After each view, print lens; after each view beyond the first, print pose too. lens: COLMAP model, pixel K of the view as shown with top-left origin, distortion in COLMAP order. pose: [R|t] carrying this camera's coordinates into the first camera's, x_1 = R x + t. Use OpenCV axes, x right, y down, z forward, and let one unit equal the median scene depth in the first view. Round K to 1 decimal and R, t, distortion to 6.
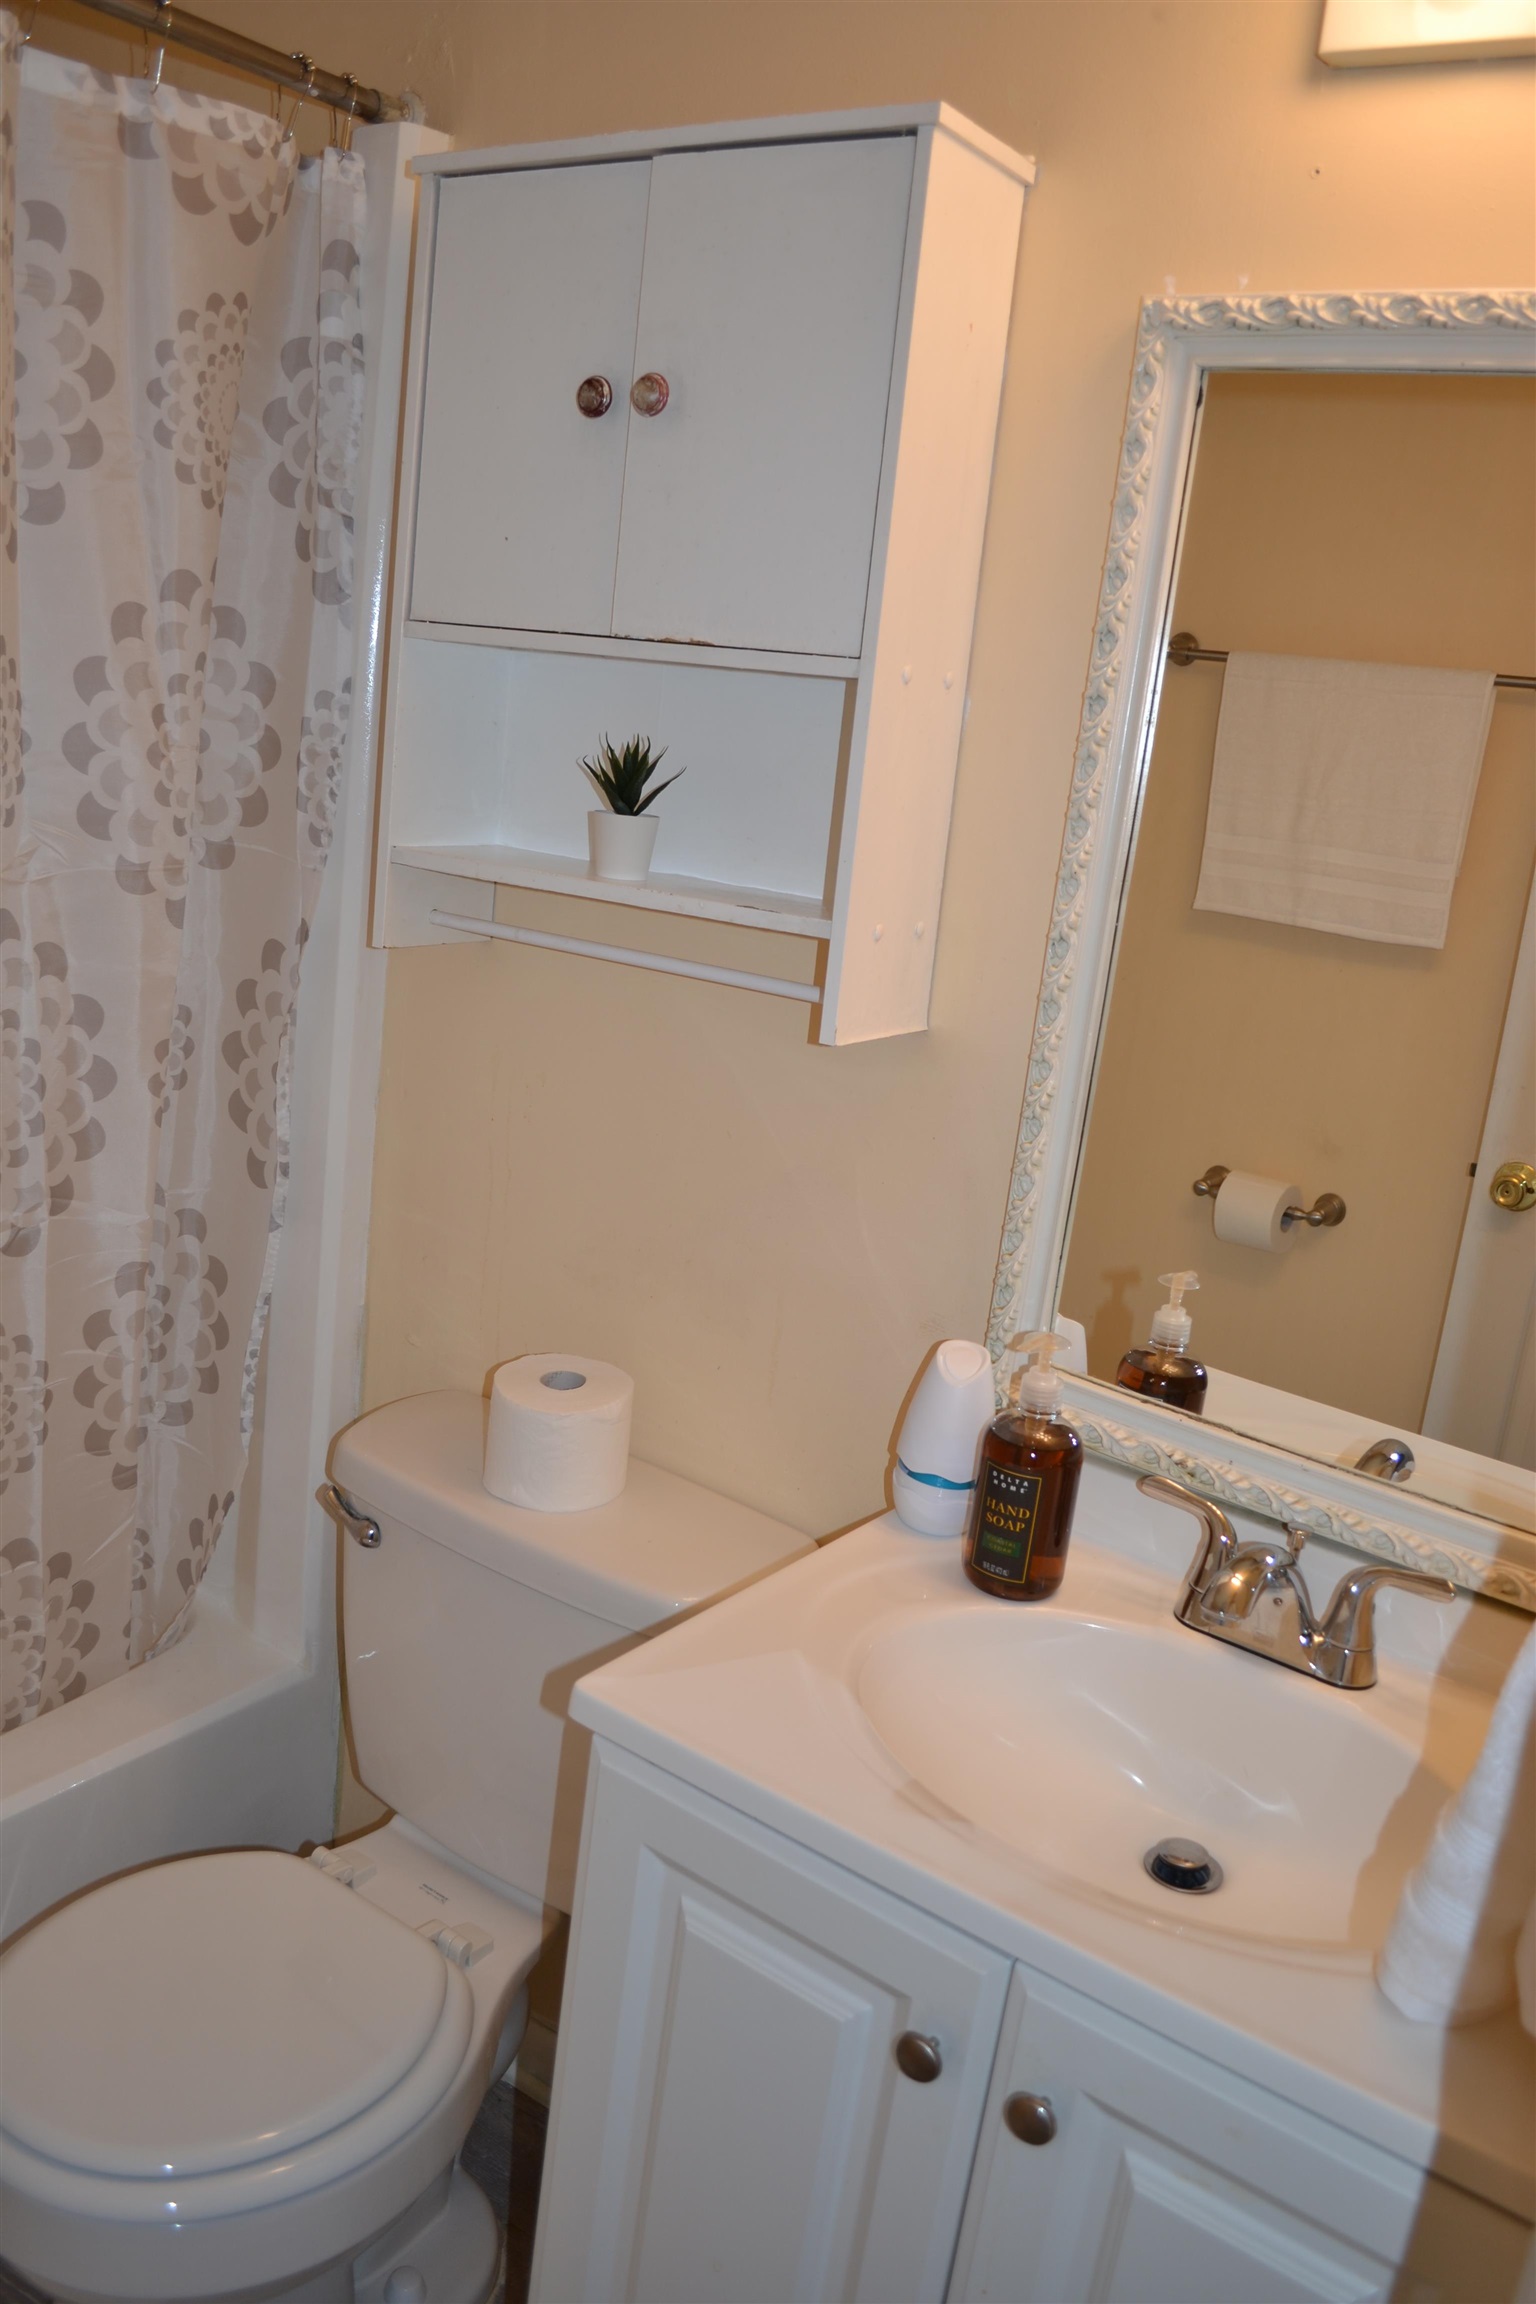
lens RADIAL K [[1837.3, 0, 771.9], [0, 1837.3, 1156.3], [0, 0, 1]] dist [-0.087455, 0.017527]
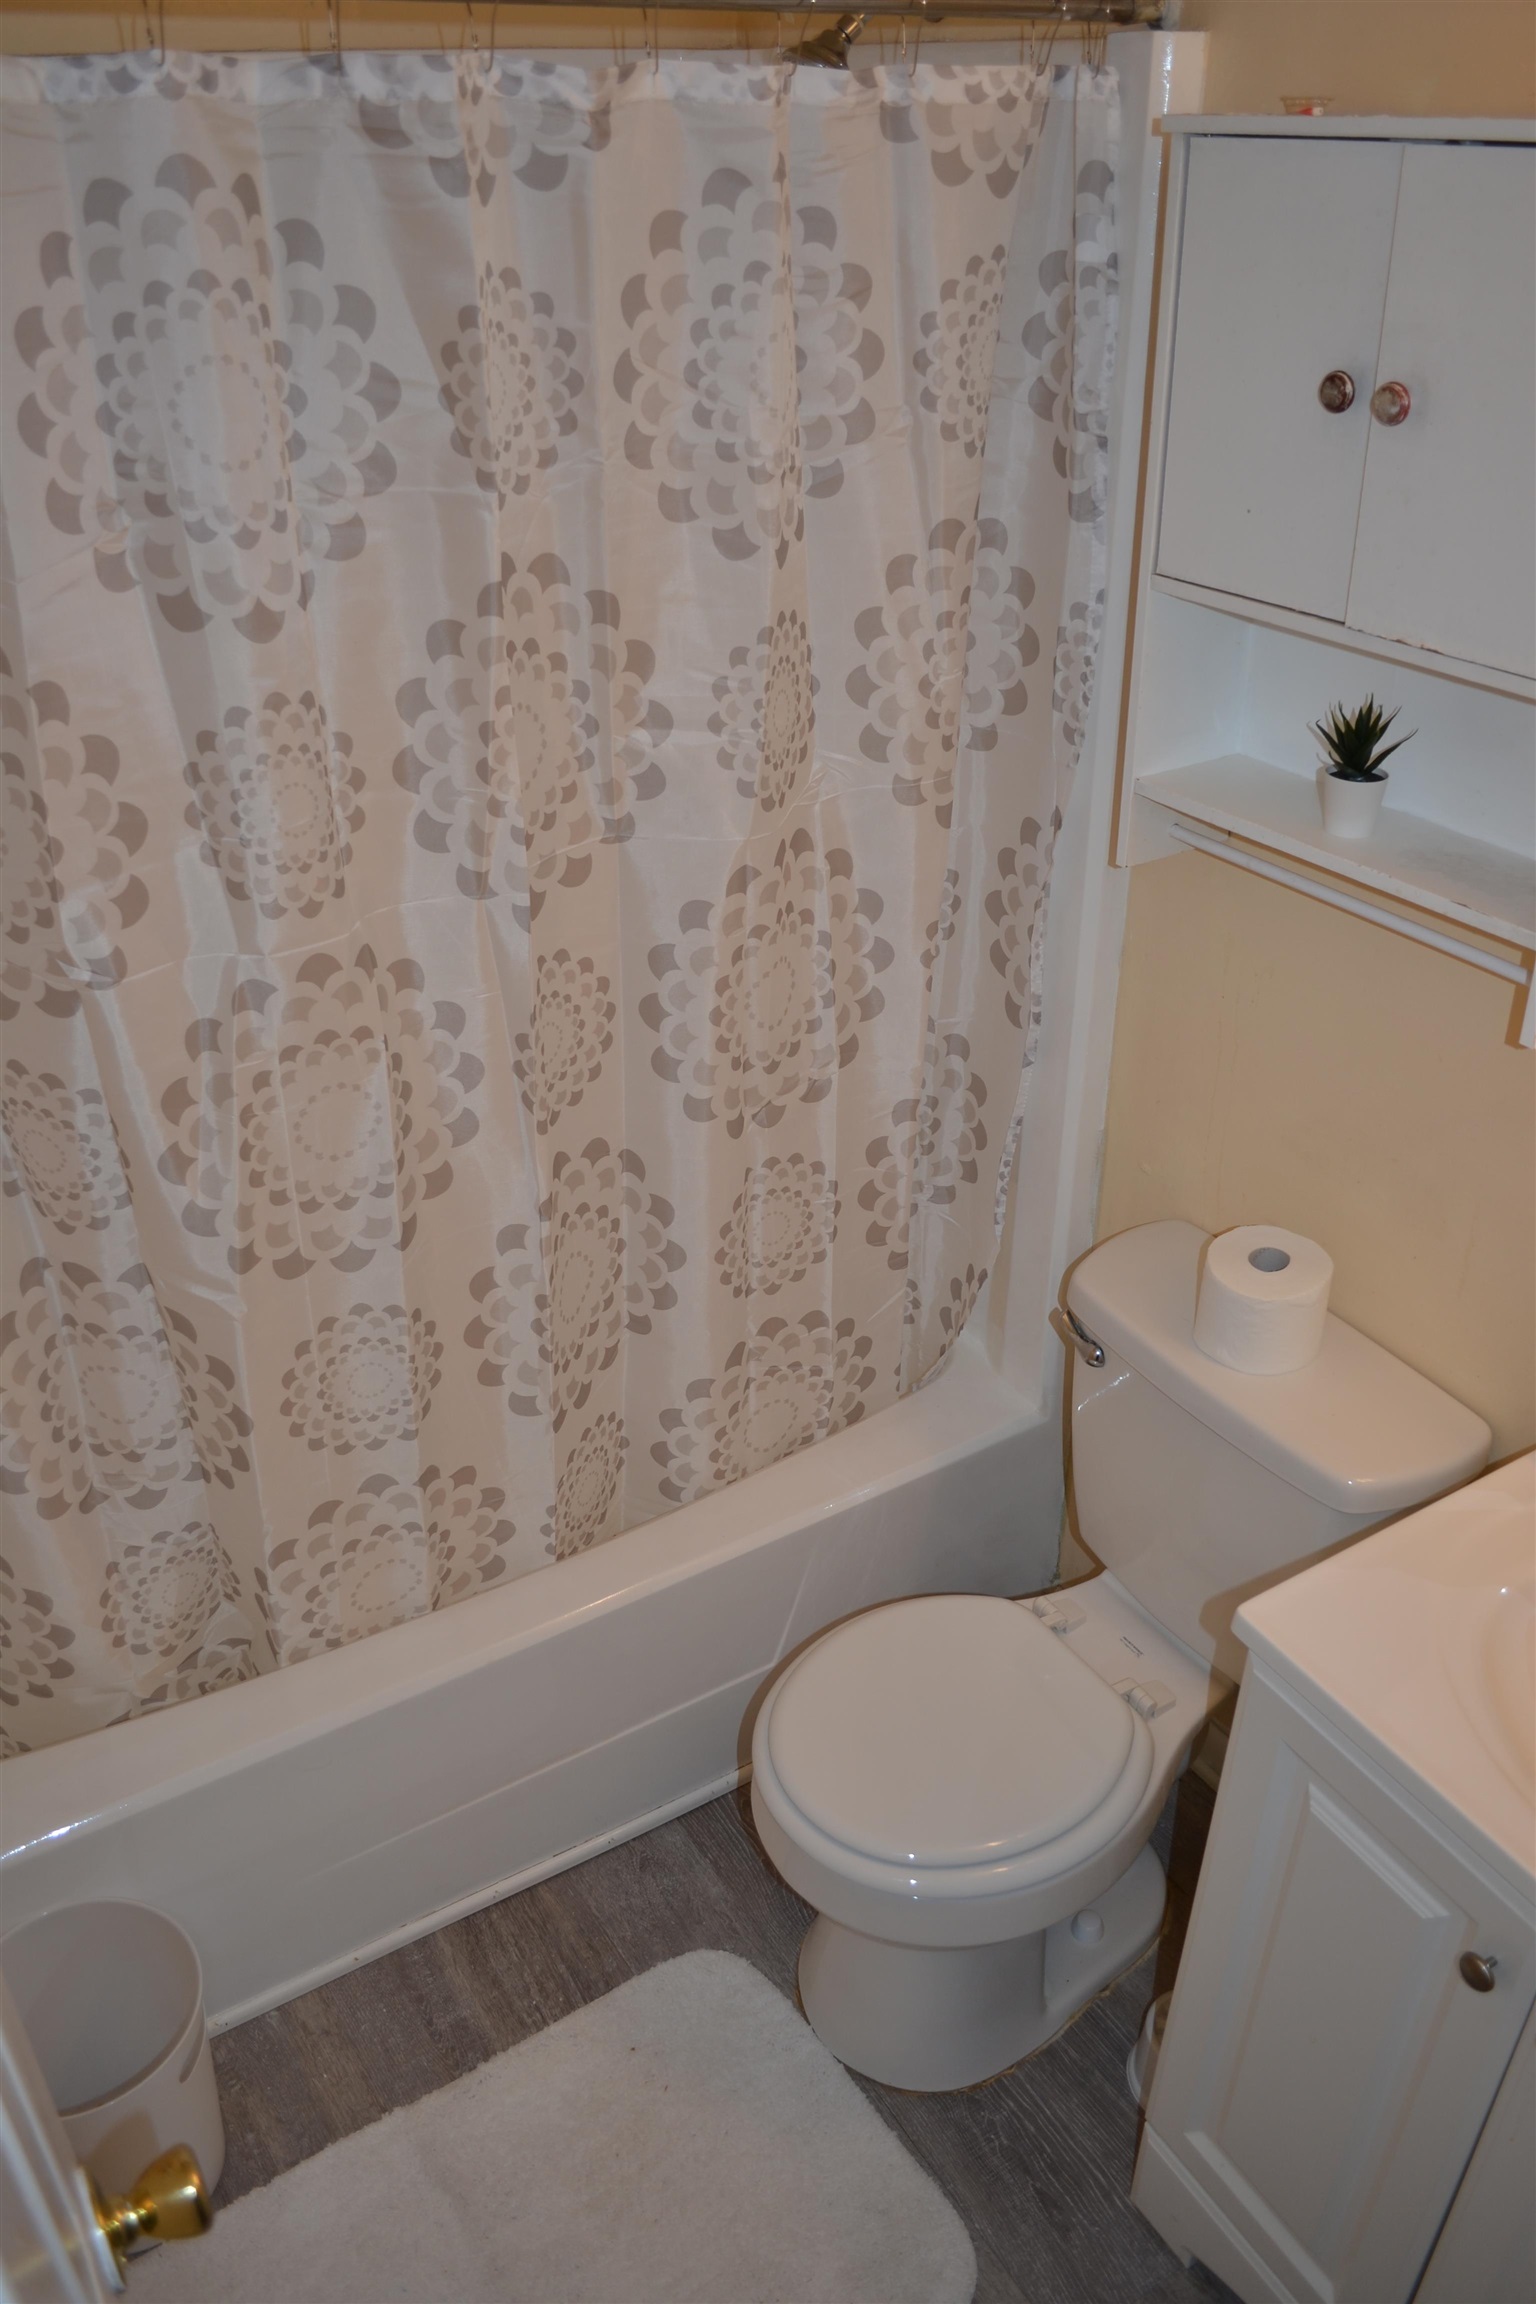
lens RADIAL K [[1837.3, 0, 765.6], [0, 1837.3, 1152.3], [0, 0, 1]] dist [-0.087455, 0.017527]
pose [[0.913244, 0.096849, -0.395734, 0.039899], [0.012531, 0.964197, 0.264890, -0.234985], [0.407220, -0.246868, 0.879334, -0.093864]]
